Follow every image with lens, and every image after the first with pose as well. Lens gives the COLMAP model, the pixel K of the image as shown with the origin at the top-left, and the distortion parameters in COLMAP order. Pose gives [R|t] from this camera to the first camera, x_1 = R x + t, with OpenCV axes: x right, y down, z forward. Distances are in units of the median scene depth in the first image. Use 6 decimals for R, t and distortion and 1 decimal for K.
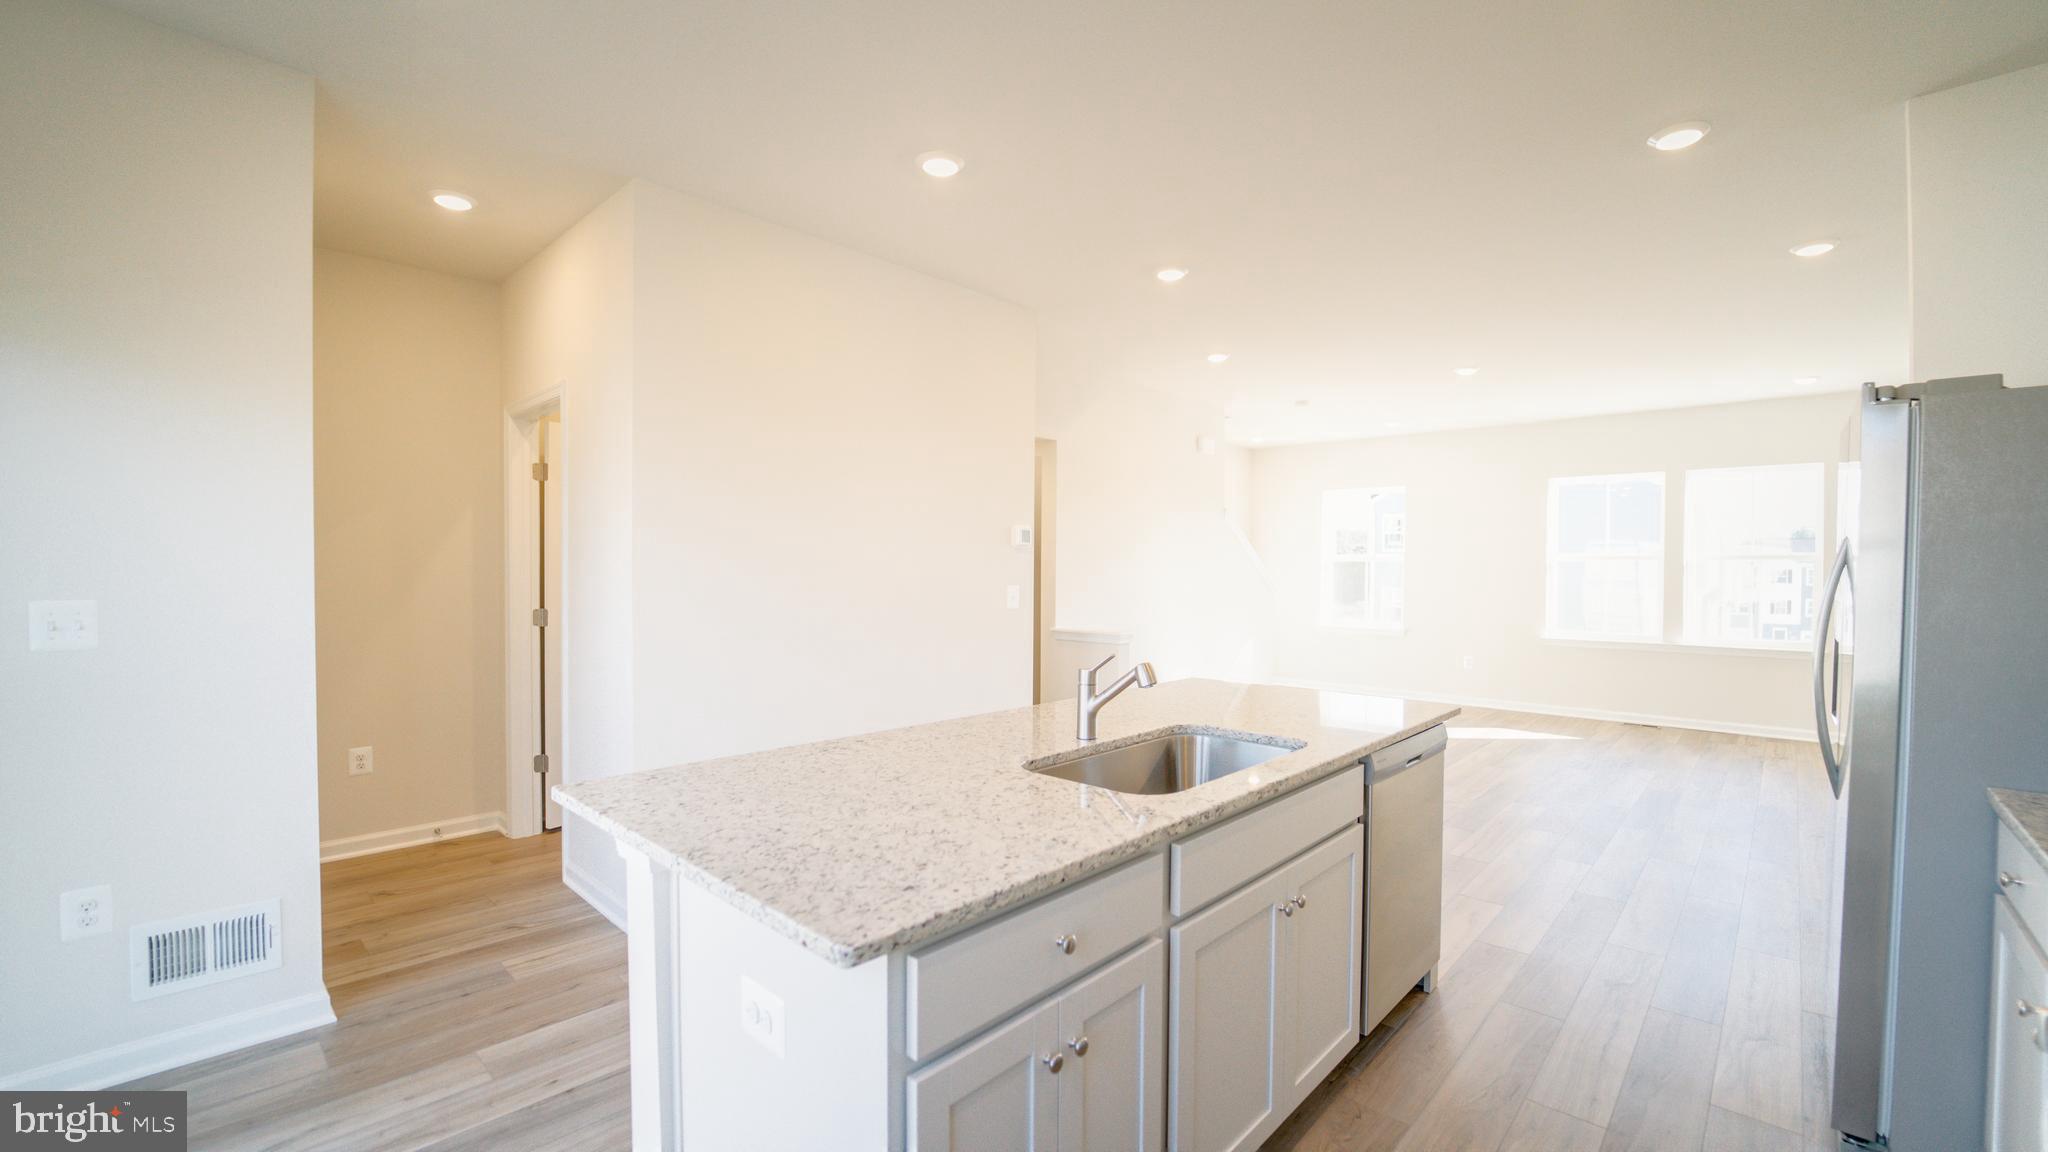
lens RADIAL K [[828.7, 0, 1027.0], [0, 828.7, 579.5], [0, 0, 1]] dist [-0.025780, -0.000158]
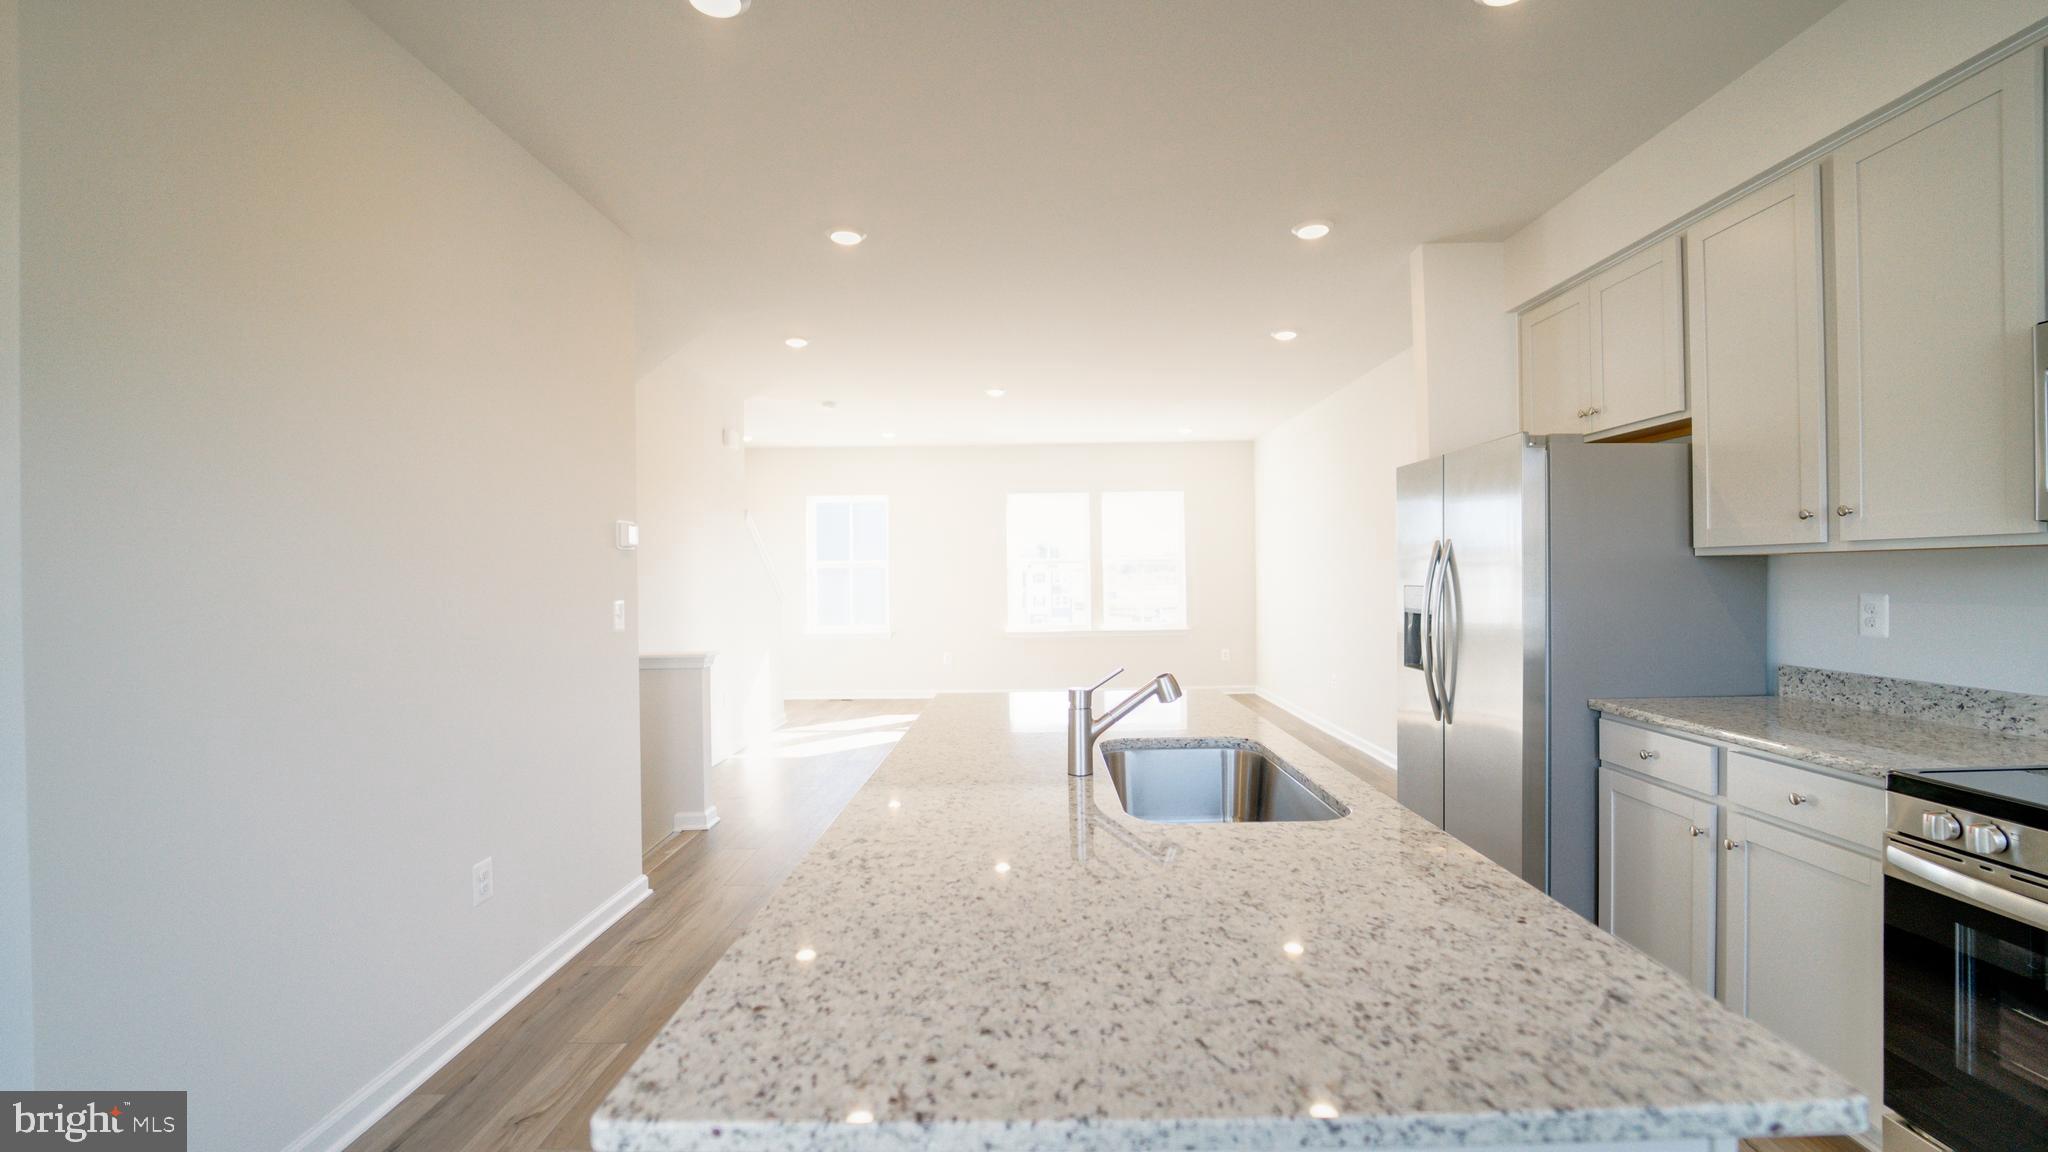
lens RADIAL K [[828.7, 0, 1027.0], [0, 828.7, 579.5], [0, 0, 1]] dist [-0.025780, -0.000158]
pose [[0.736342, -0.018572, 0.676354, -0.726344], [0.026683, 0.999643, -0.001600, -0.000155], [-0.676083, 0.019226, 0.736575, 0.604275]]
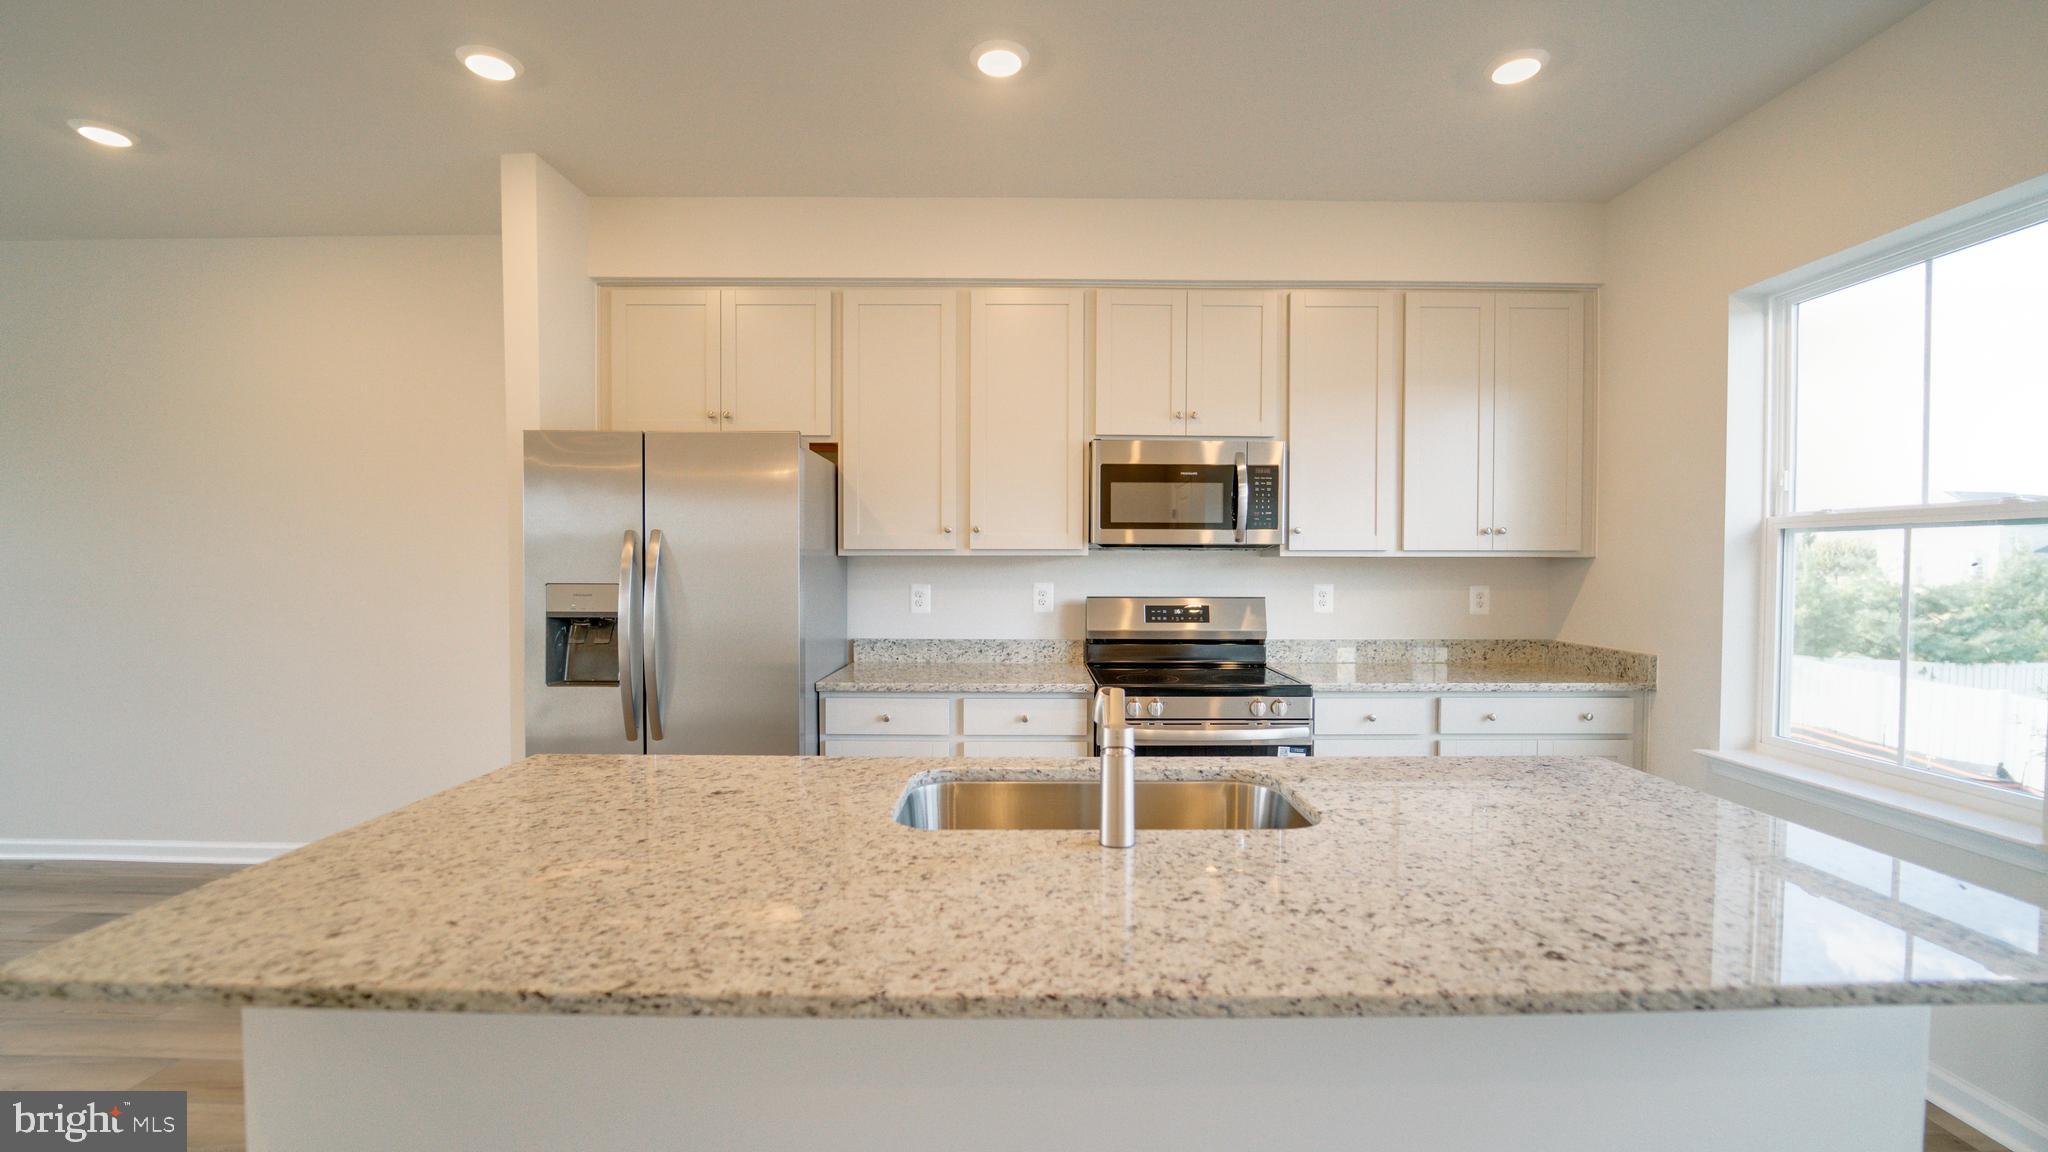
lens RADIAL K [[828.7, 0, 1027.0], [0, 828.7, 579.5], [0, 0, 1]] dist [-0.025780, -0.000158]
pose [[-0.682567, -0.021755, 0.730499, -0.437774], [0.003561, 0.999446, 0.033092, -0.022787], [-0.730814, 0.025189, -0.682112, 2.031158]]
